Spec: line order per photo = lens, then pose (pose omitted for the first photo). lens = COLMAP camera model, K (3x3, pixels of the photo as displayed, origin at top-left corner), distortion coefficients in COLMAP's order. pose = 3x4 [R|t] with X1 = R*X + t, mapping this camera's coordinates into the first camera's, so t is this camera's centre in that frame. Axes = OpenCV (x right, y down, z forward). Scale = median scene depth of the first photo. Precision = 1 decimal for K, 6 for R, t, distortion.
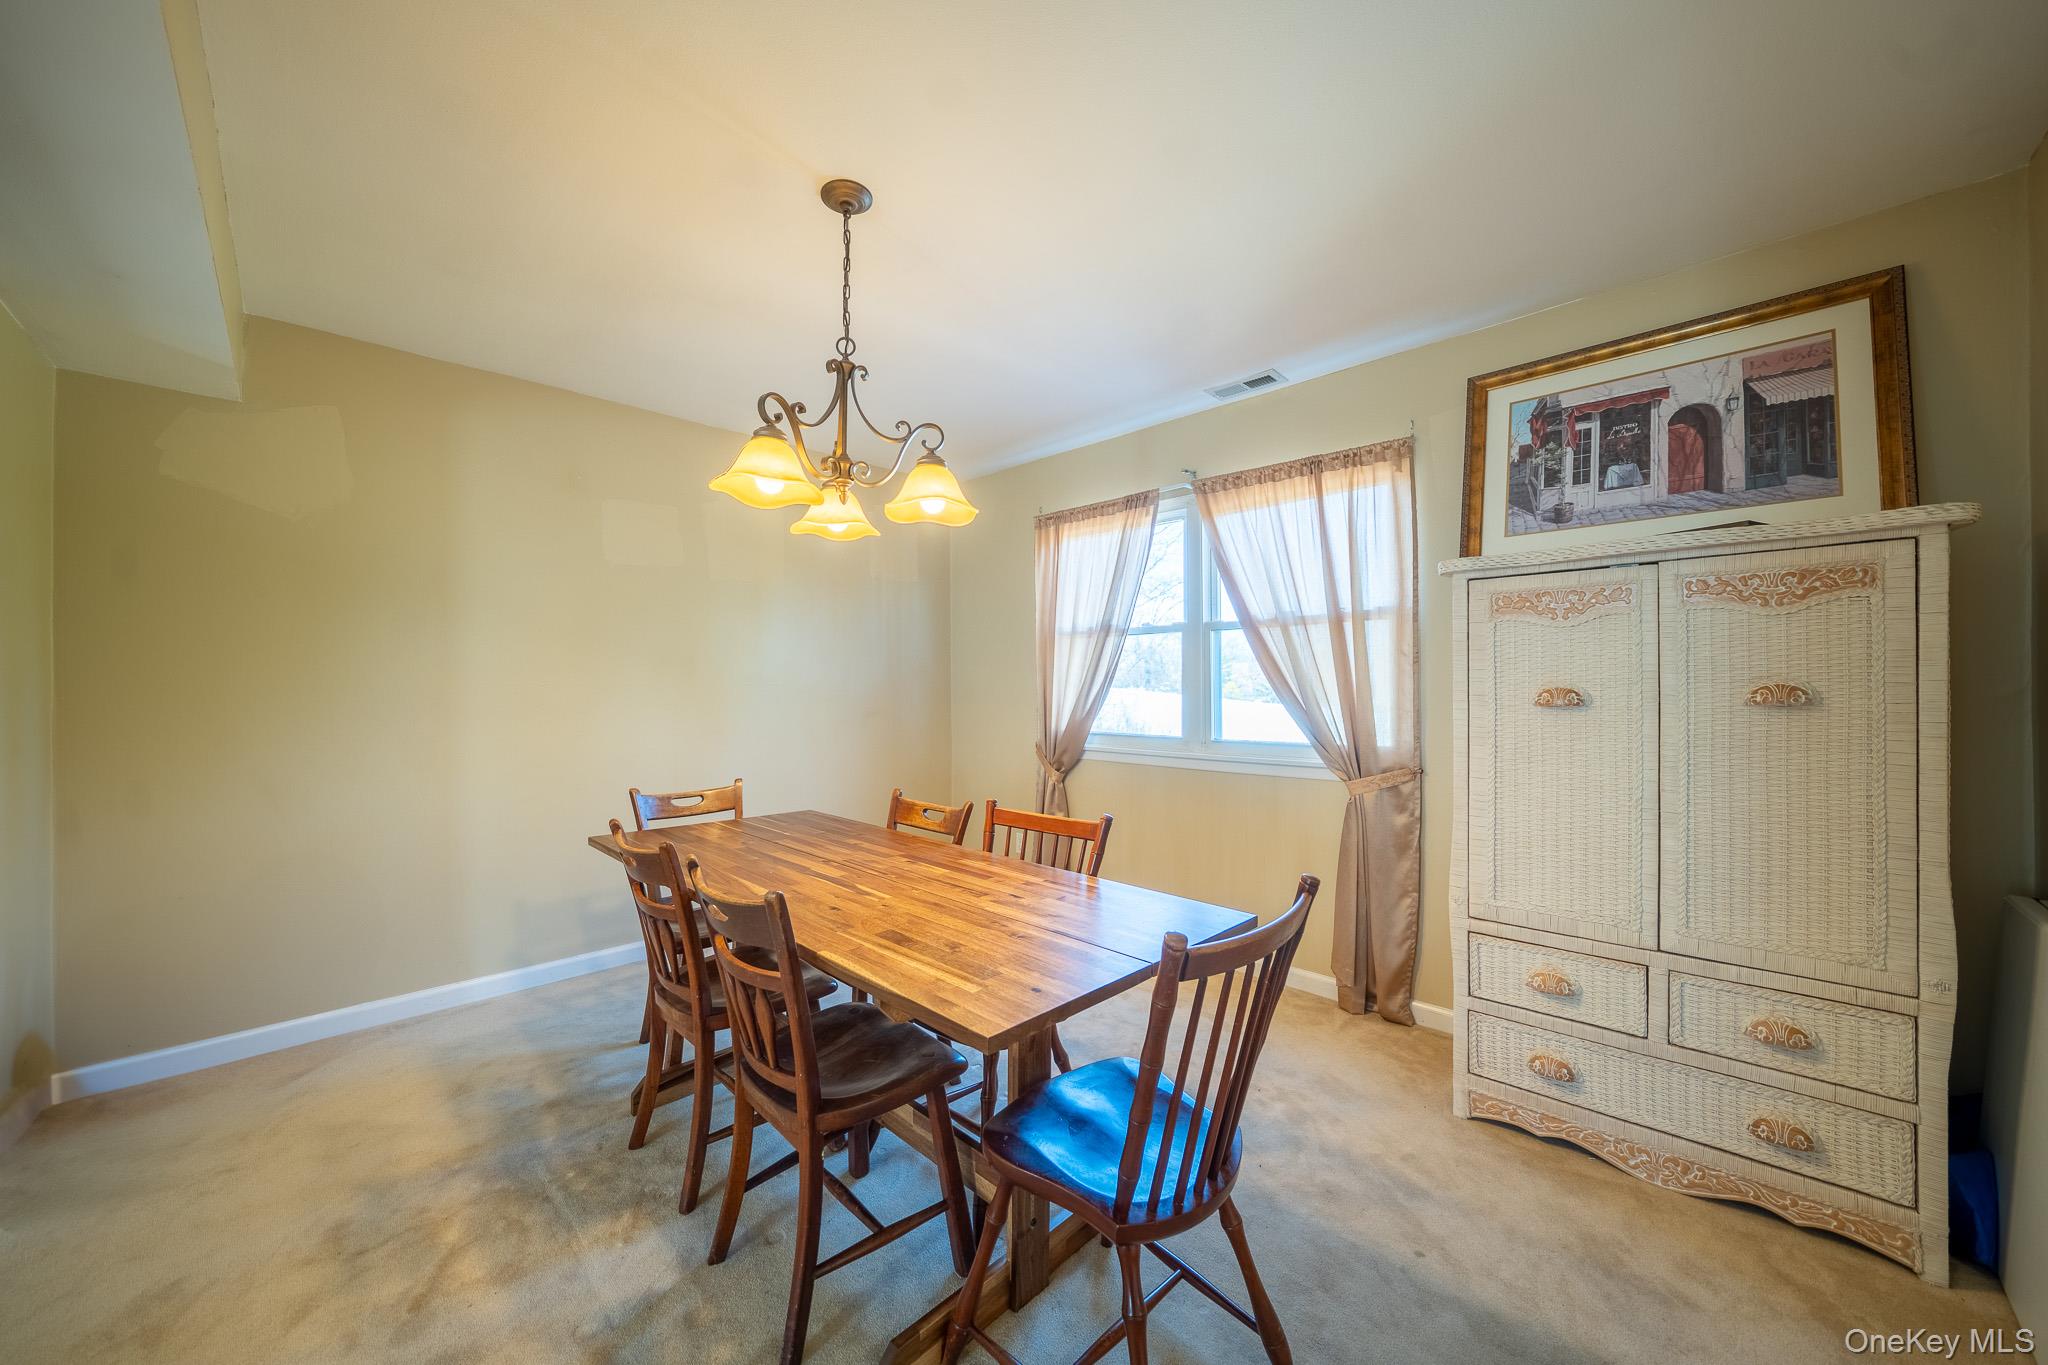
lens RADIAL K [[719.5, 0, 1025.8], [0, 719.5, 683.5], [0, 0, 1]] dist [-0.014889, -0.000133]
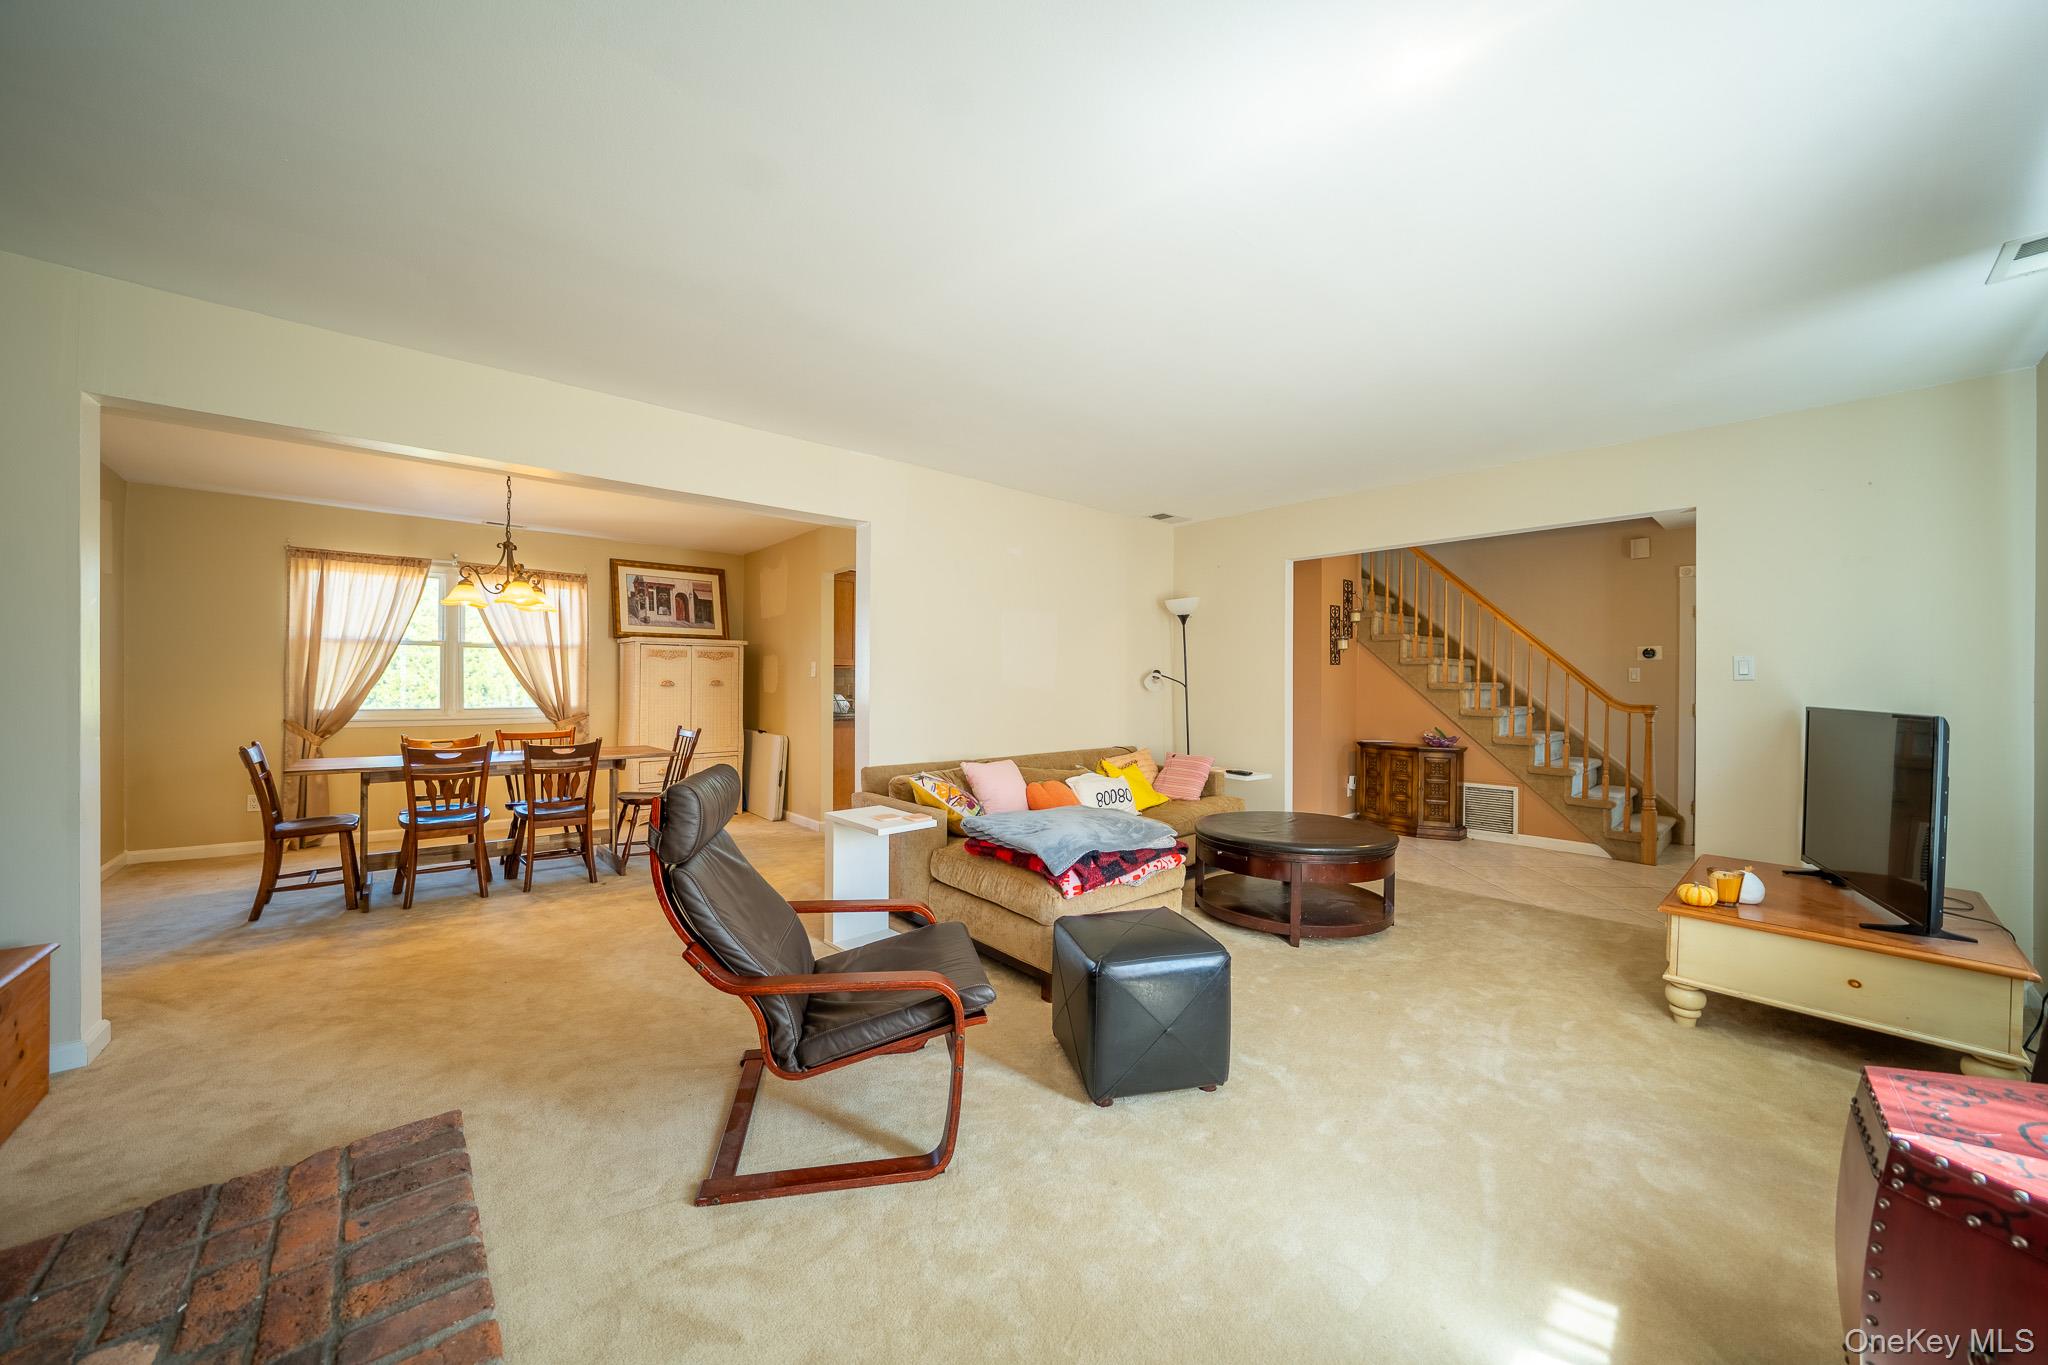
lens RADIAL K [[719.5, 0, 1022.1], [0, 719.5, 684.3], [0, 0, 1]] dist [-0.014889, -0.000133]
pose [[0.065559, -0.000494, 0.997849, -1.894589], [-0.009074, 0.999958, 0.001091, 0.004286], [-0.997807, -0.009126, 0.065552, -0.656104]]
